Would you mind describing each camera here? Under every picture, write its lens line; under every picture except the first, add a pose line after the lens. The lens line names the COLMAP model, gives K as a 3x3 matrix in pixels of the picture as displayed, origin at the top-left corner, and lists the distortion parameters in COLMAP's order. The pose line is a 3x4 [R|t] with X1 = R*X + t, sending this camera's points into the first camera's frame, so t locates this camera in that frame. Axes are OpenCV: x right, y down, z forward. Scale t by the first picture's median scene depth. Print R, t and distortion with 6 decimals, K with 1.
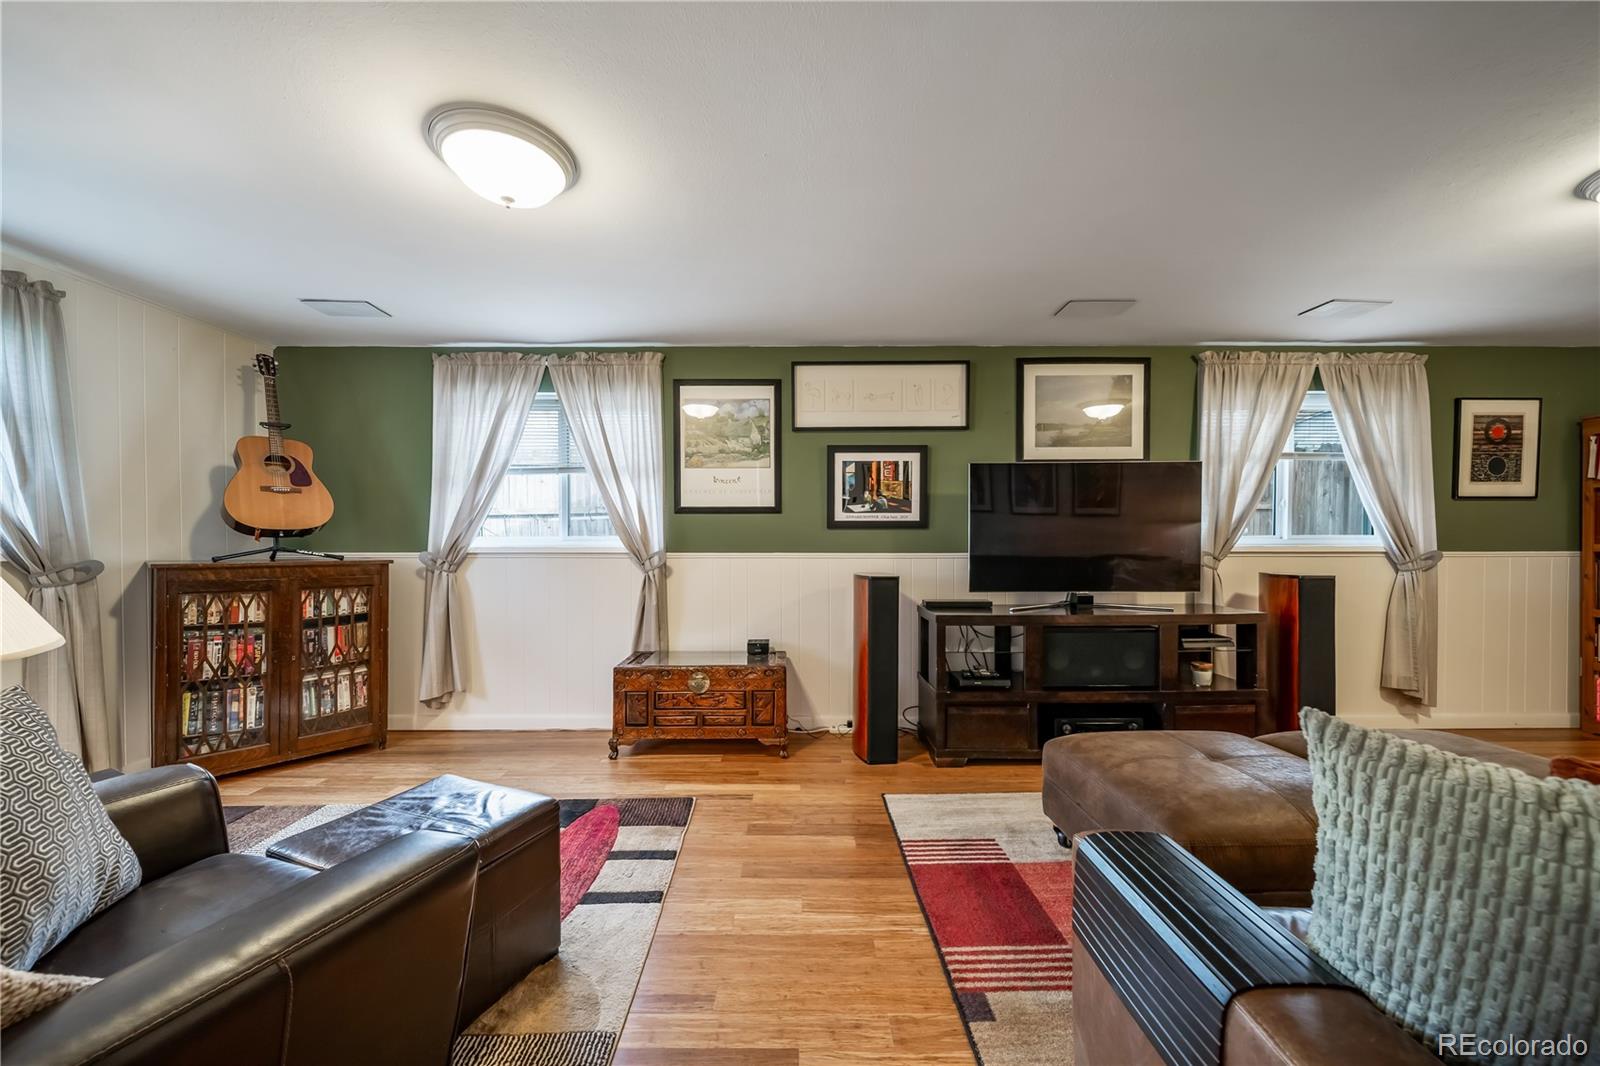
lens RADIAL K [[559.8, 0, 781.3], [0, 559.8, 553.8], [0, 0, 1]] dist [-0.002248, -0.000400]
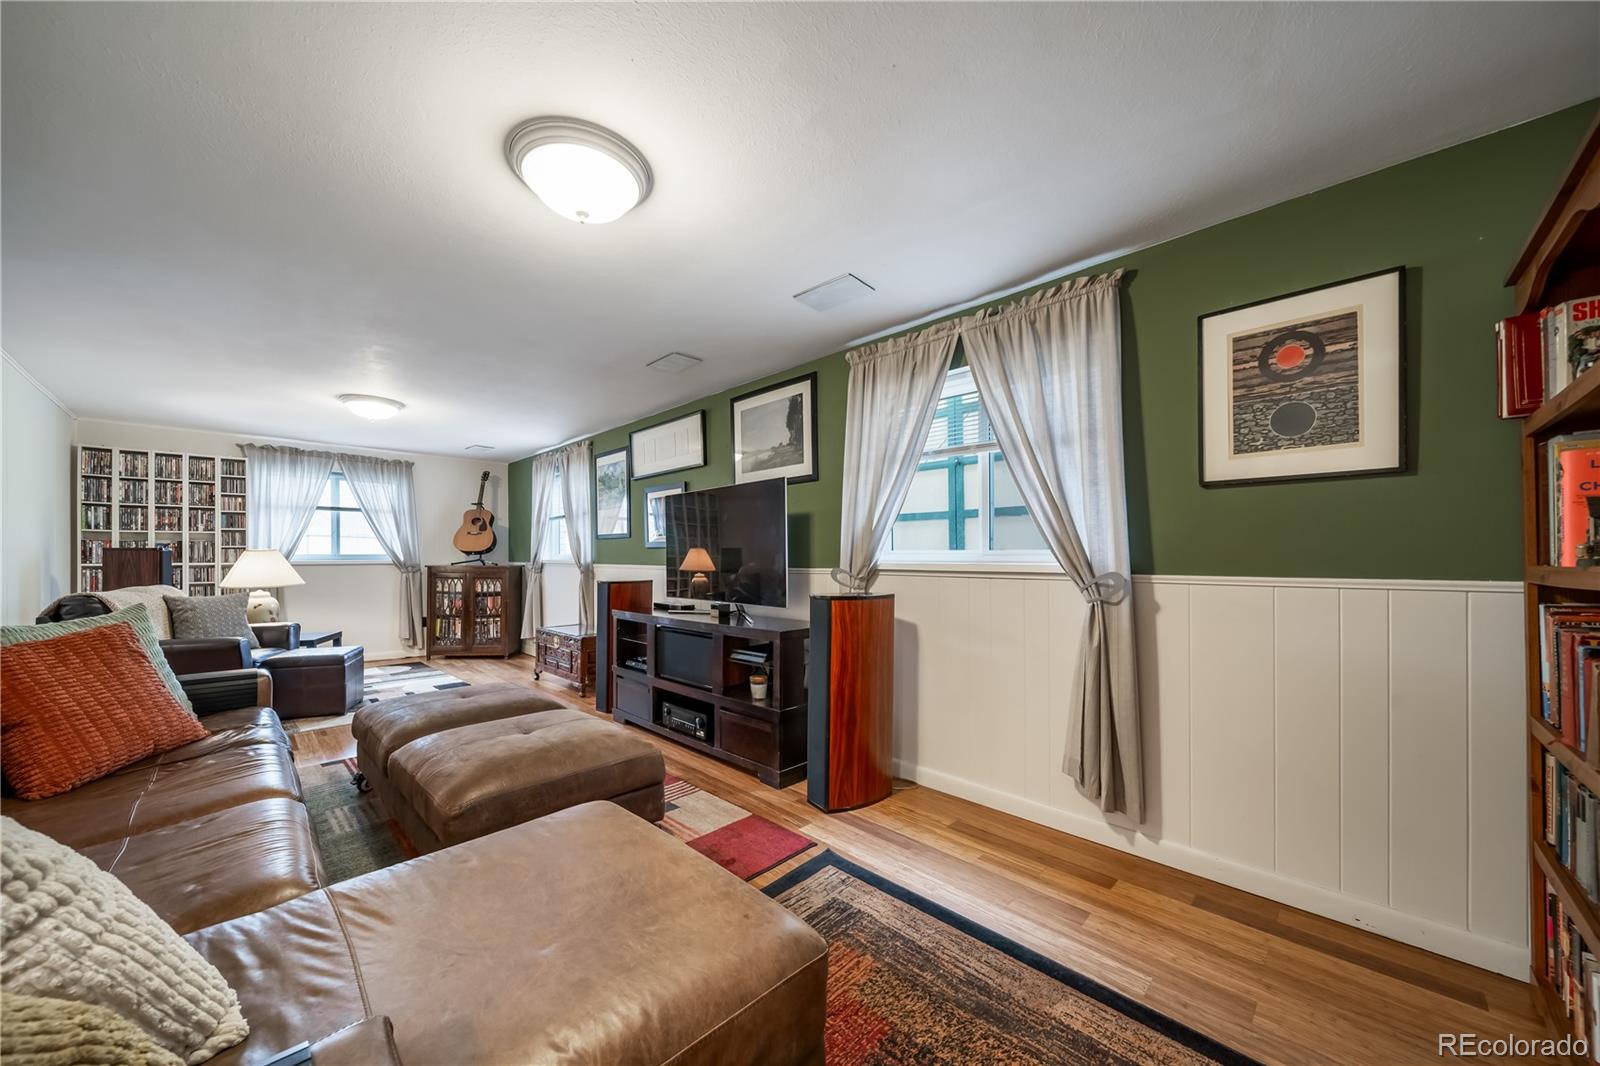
lens RADIAL K [[572.9, 0, 788.5], [0, 572.9, 556.2], [0, 0, 1]] dist [0.001651, -0.002090]
pose [[0.700120, 0.000157, -0.714025, 1.351521], [-0.016210, 0.999746, -0.015673, -0.006718], [0.713841, 0.022547, 0.699944, 0.262381]]
